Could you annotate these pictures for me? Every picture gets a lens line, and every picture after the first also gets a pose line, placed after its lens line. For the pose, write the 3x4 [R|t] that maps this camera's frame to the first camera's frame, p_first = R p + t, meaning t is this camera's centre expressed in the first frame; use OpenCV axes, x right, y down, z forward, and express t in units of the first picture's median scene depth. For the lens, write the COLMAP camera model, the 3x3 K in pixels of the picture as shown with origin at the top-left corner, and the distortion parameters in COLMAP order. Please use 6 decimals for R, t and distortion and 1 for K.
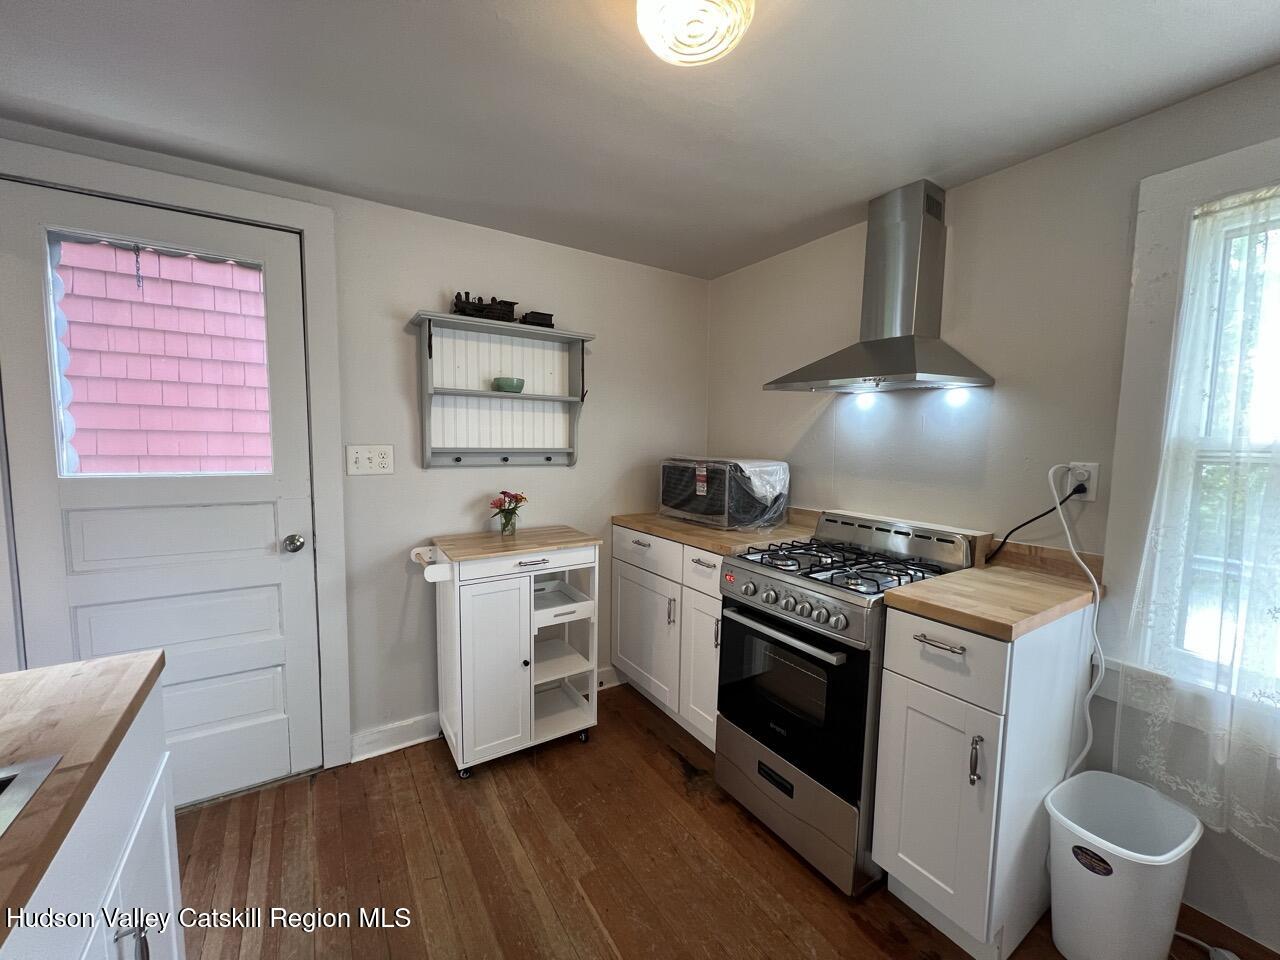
lens RADIAL K [[513.5, 0, 645.0], [0, 513.5, 480.5], [0, 0, 1]] dist [-0.000335, 0.000109]
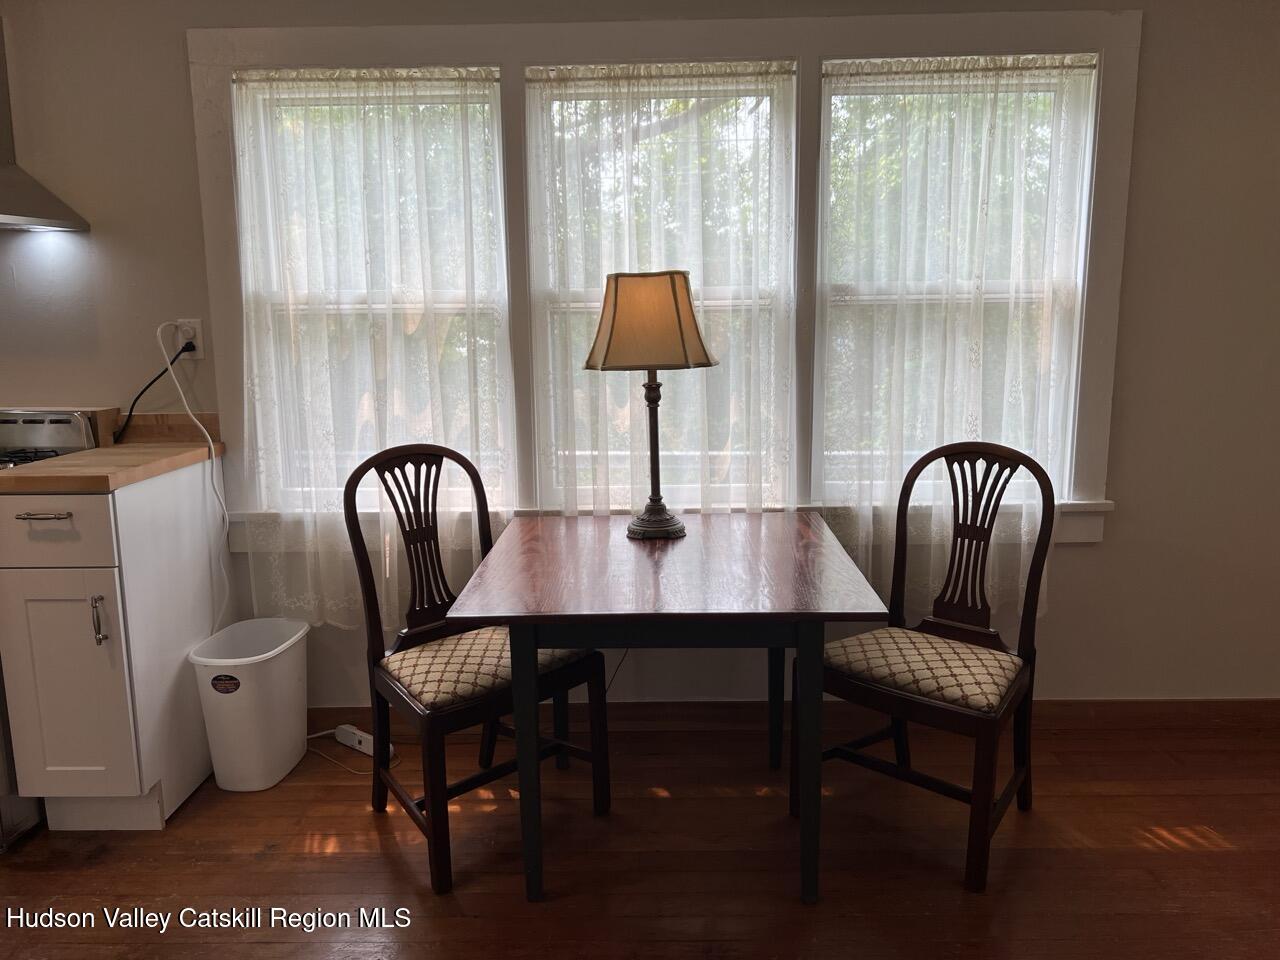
lens RADIAL K [[963.2, 0, 639.1], [0, 963.2, 489.4], [0, 0, 1]] dist [0.003883, 0.001871]
pose [[0.559956, -0.162344, 0.812462, -0.147740], [0.087447, 0.986718, 0.136895, 0.081938], [-0.823895, -0.005607, 0.566715, -0.556430]]
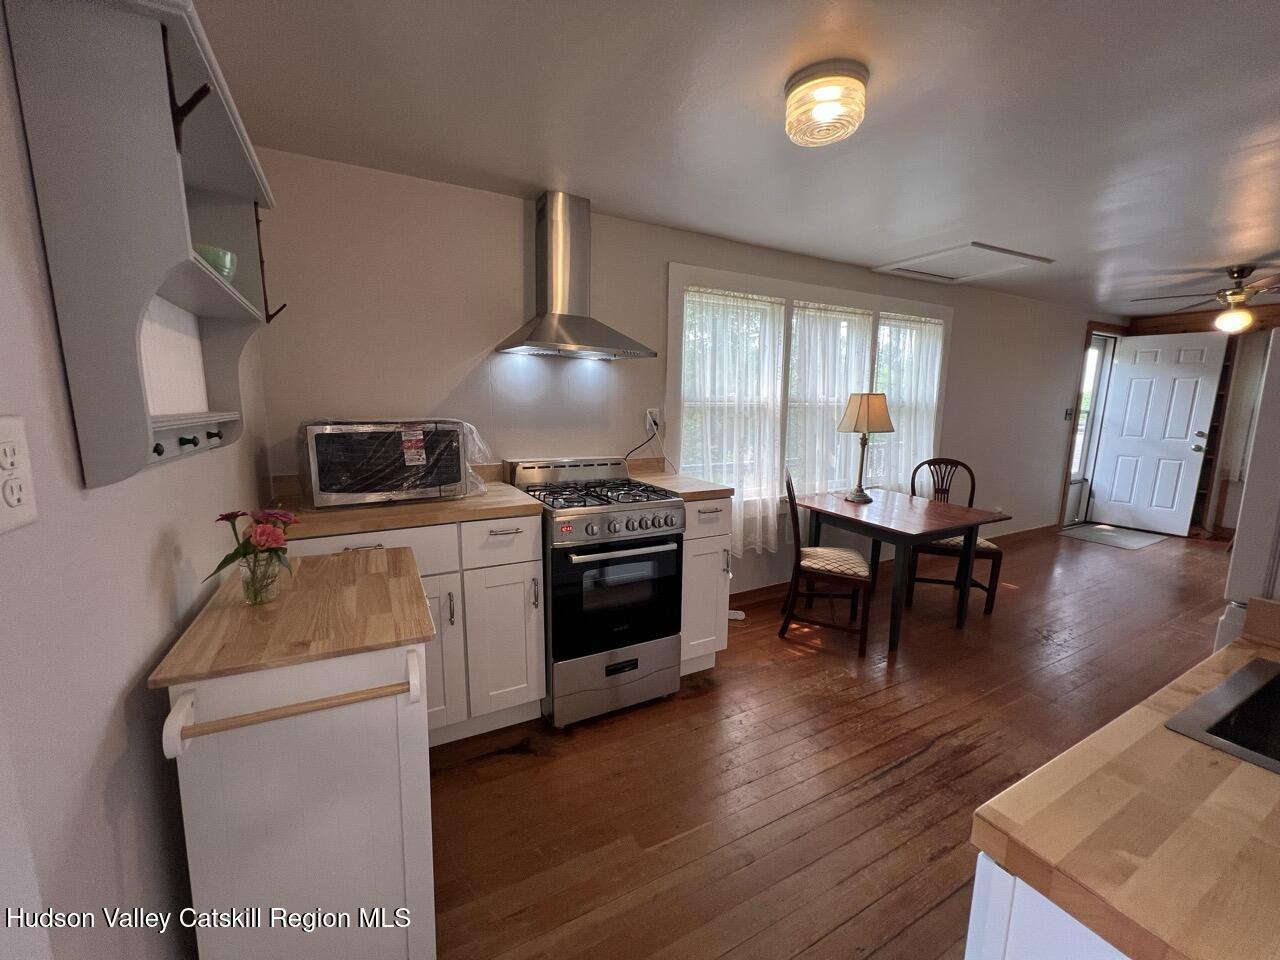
lens RADIAL K [[512.2, 0, 638.2], [0, 512.2, 478.4], [0, 0, 1]] dist [0.000435, 0.000130]
pose [[0.082865, -0.162409, 0.983238, -0.771329], [0.071993, 0.985029, 0.156637, -0.060832], [-0.993957, 0.057807, 0.093316, 0.691686]]
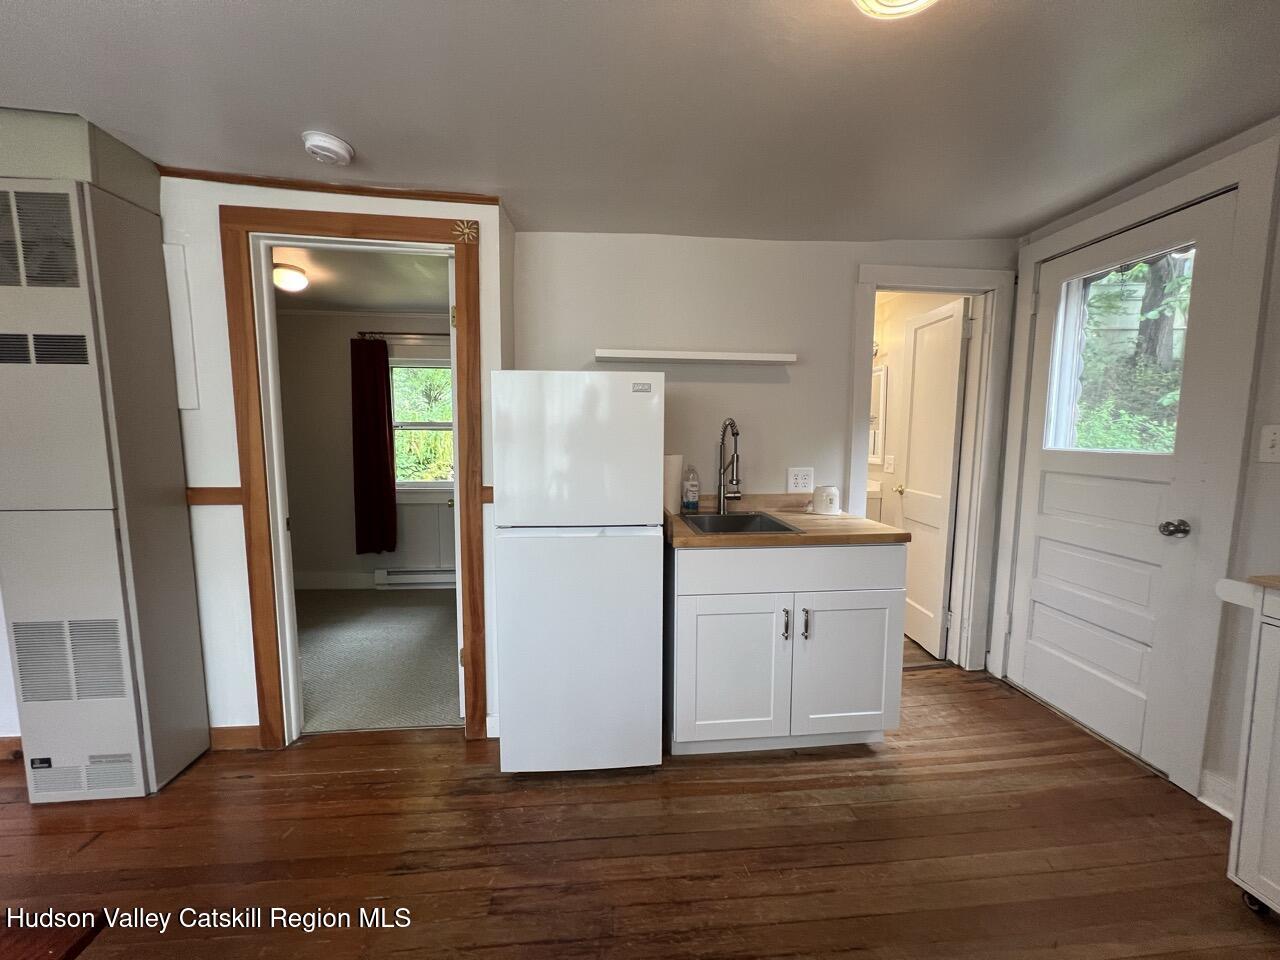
lens RADIAL K [[513.5, 0, 645.0], [0, 513.5, 480.5], [0, 0, 1]] dist [-0.000335, 0.000109]
pose [[-0.463595, 0.066238, -0.883568, 0.572204], [-0.087657, 0.988881, 0.120126, 0.004930], [0.881701, 0.133140, -0.452634, 0.507489]]
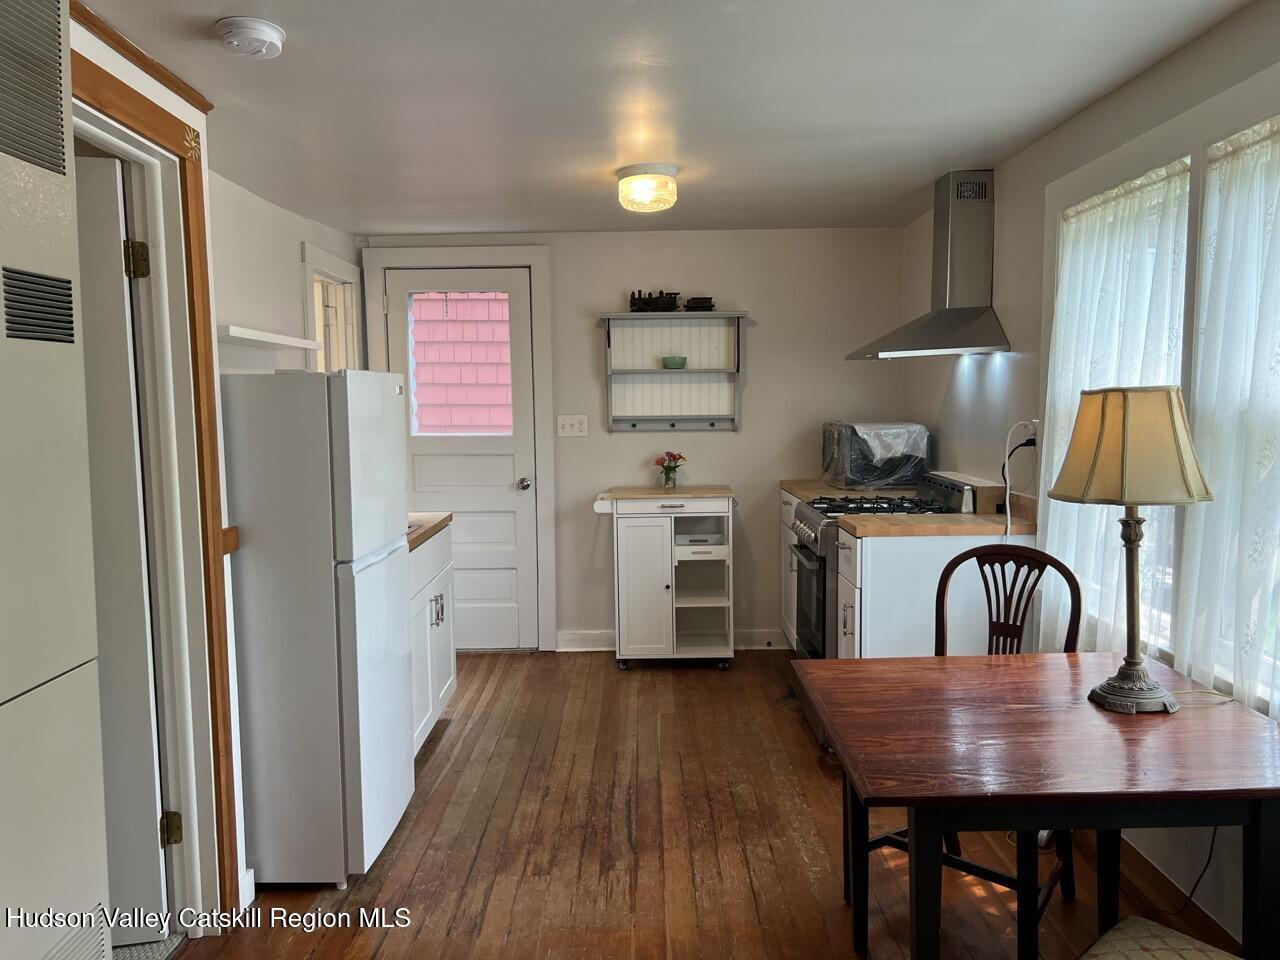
lens RADIAL K [[948.6, 0, 640.0], [0, 948.6, 480.0], [0, 0, 1]] dist [0.154344, -0.308708]
pose [[0.836030, 0.021570, -0.548259, 0.964820], [-0.021785, 0.999744, 0.006114, 0.081434], [0.548251, 0.006832, 0.836286, -0.963763]]
